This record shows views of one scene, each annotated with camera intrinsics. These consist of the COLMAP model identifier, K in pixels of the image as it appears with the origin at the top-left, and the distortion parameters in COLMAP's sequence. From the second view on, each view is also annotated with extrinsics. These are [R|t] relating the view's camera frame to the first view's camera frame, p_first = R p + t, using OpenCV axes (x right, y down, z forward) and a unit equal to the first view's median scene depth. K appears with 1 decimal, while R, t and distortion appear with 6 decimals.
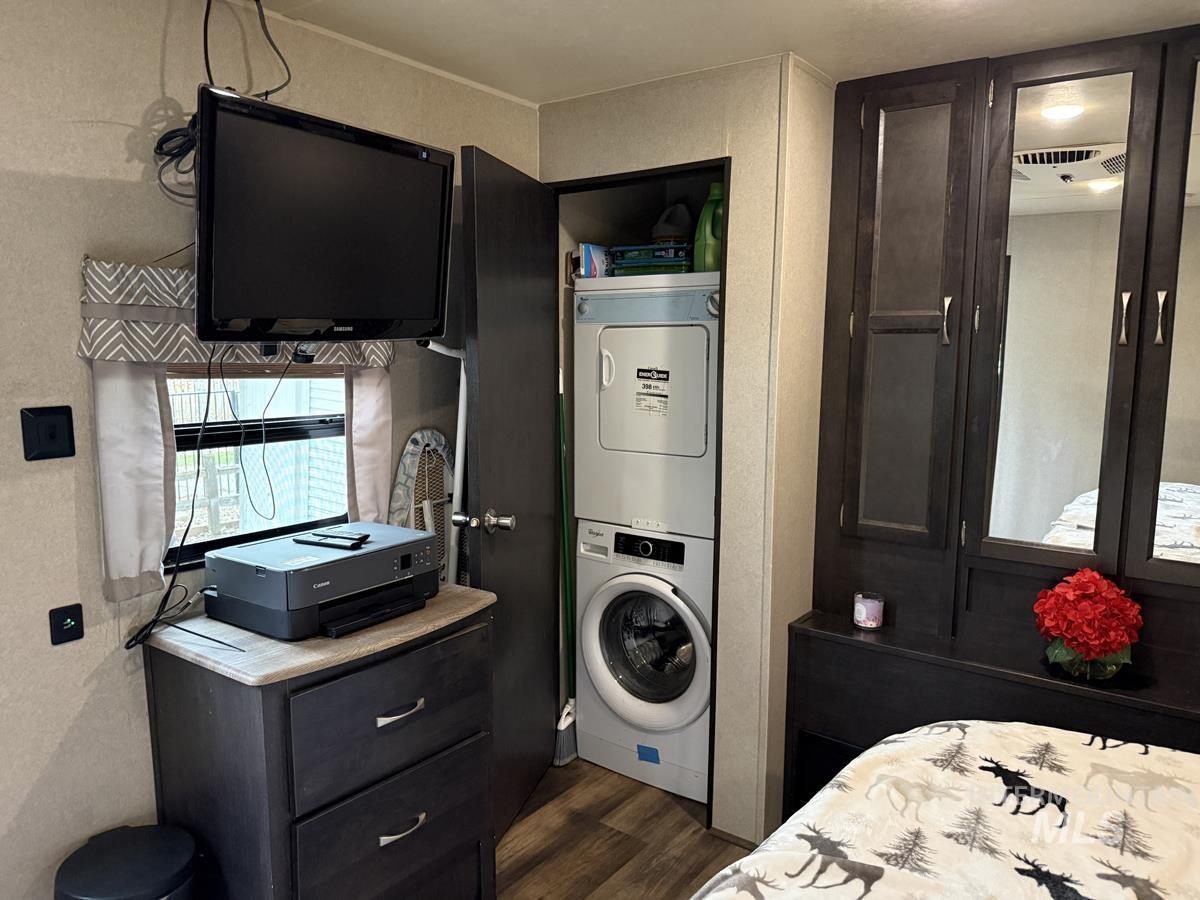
lens RADIAL K [[850.0, 0, 601.2], [0, 850.0, 451.1], [0, 0, 1]] dist [-0.003804, -0.001259]
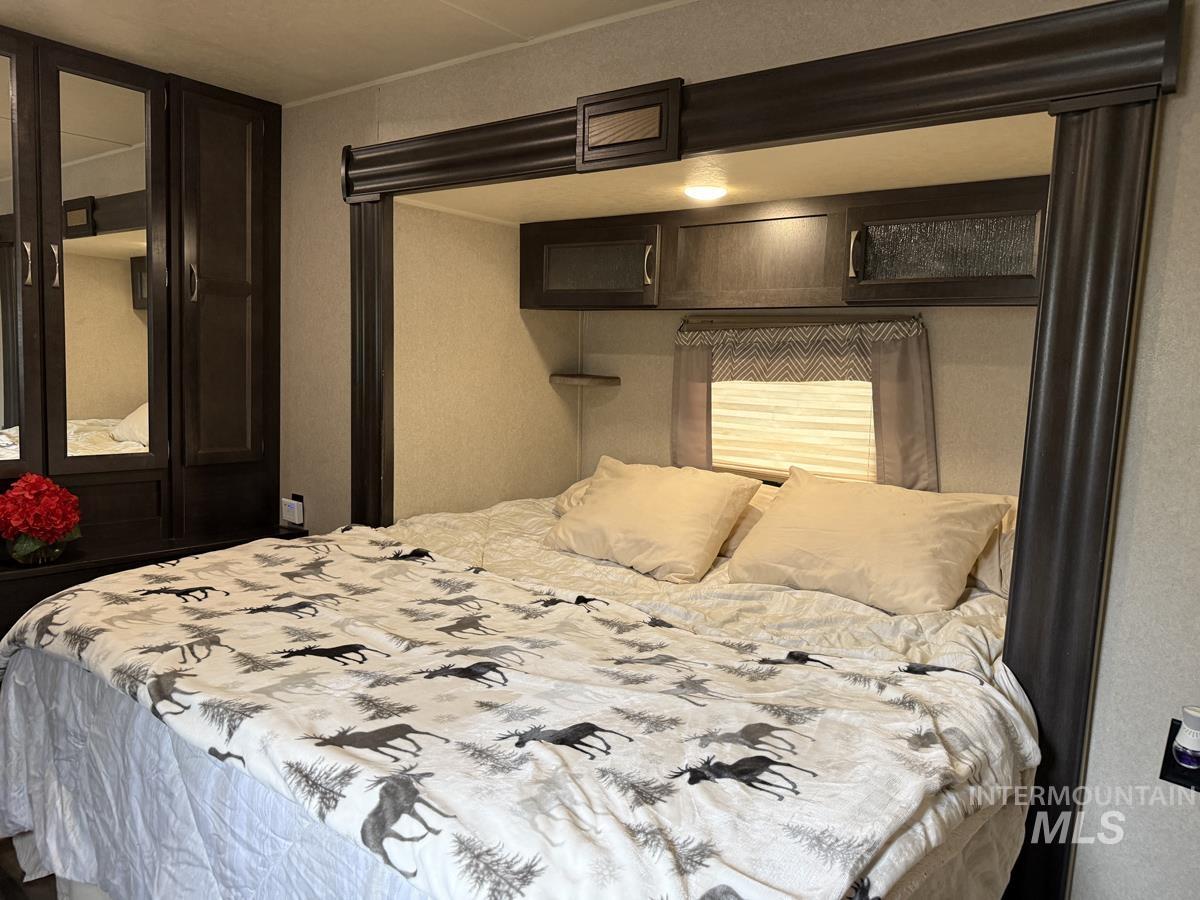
lens RADIAL K [[850.0, 0, 600.7], [0, 850.0, 452.8], [0, 0, 1]] dist [-0.003804, -0.001259]
pose [[0.039710, -0.113055, 0.992795, -0.882443], [0.081412, 0.990641, 0.109553, 0.071070], [-0.995889, 0.076475, 0.048543, 0.221132]]
